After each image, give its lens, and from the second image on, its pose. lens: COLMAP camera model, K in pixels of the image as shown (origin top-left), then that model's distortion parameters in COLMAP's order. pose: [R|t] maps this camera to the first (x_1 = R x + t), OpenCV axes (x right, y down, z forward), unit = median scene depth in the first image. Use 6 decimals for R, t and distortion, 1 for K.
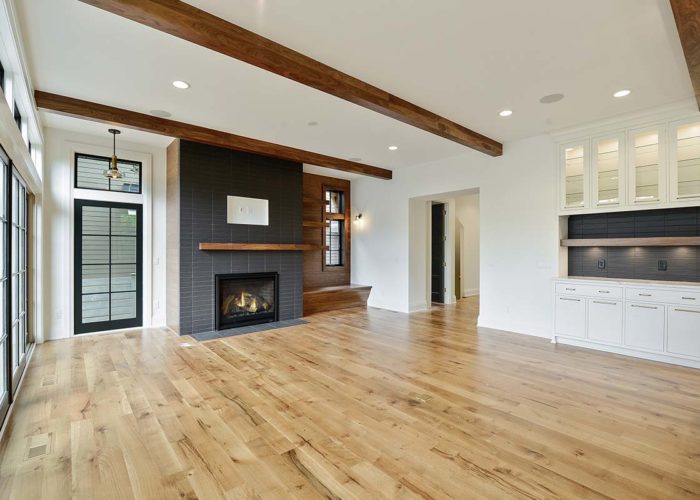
lens RADIAL K [[329.6, 0, 350.0], [0, 329.6, 250.0], [0, 0, 1]] dist [-0.003446, -0.000814]
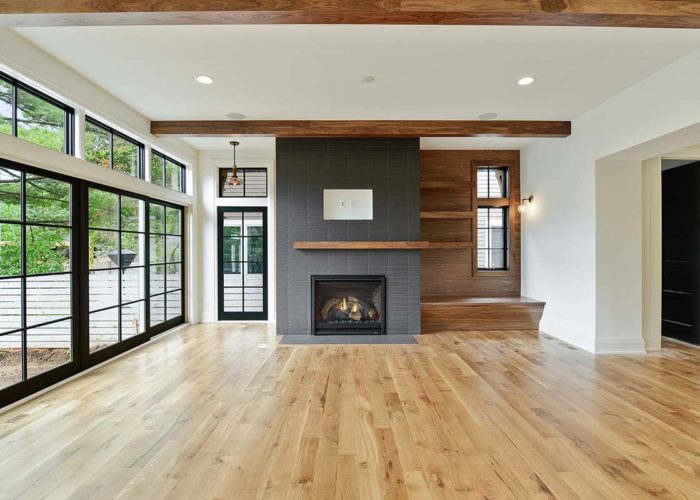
lens RADIAL K [[343.8, 0, 350.0], [0, 343.8, 250.0], [0, 0, 1]] dist [-0.009441, -0.000413]
pose [[0.770809, -0.002683, -0.637060, 0.305848], [0.004709, 0.999988, 0.001487, 0.001938], [0.637049, -0.004146, 0.770812, 0.325990]]
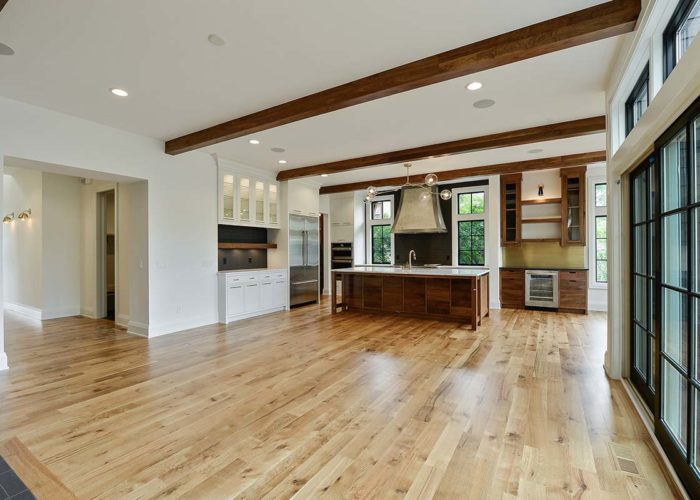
lens RADIAL K [[329.6, 0, 350.0], [0, 329.6, 250.0], [0, 0, 1]] dist [-0.003446, -0.000814]
pose [[-0.317443, 0.003799, 0.948270, -0.651168], [0.004463, 0.999987, -0.002512, 0.001015], [-0.948267, 0.003435, -0.317455, 0.834239]]
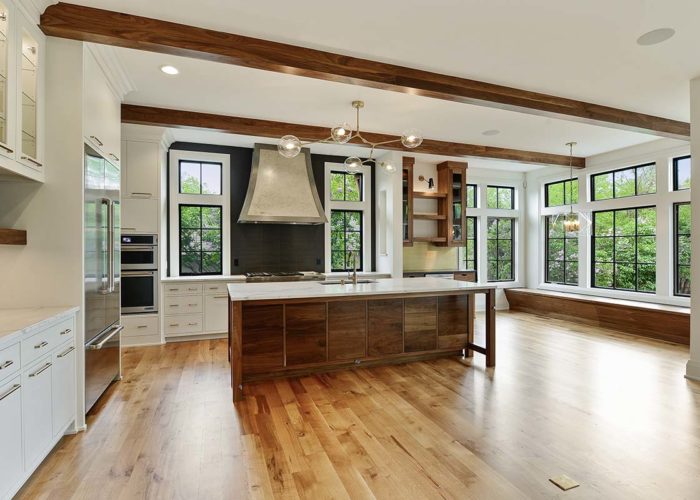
lens RADIAL K [[368.5, 0, 350.0], [0, 368.5, 250.0], [0, 0, 1]] dist [0.001002, 0.000143]
pose [[-0.939945, 0.001439, 0.341323, 0.205891], [0.001847, 0.999998, 0.000870, -0.003513], [-0.341321, 0.001448, -0.939946, 0.997585]]
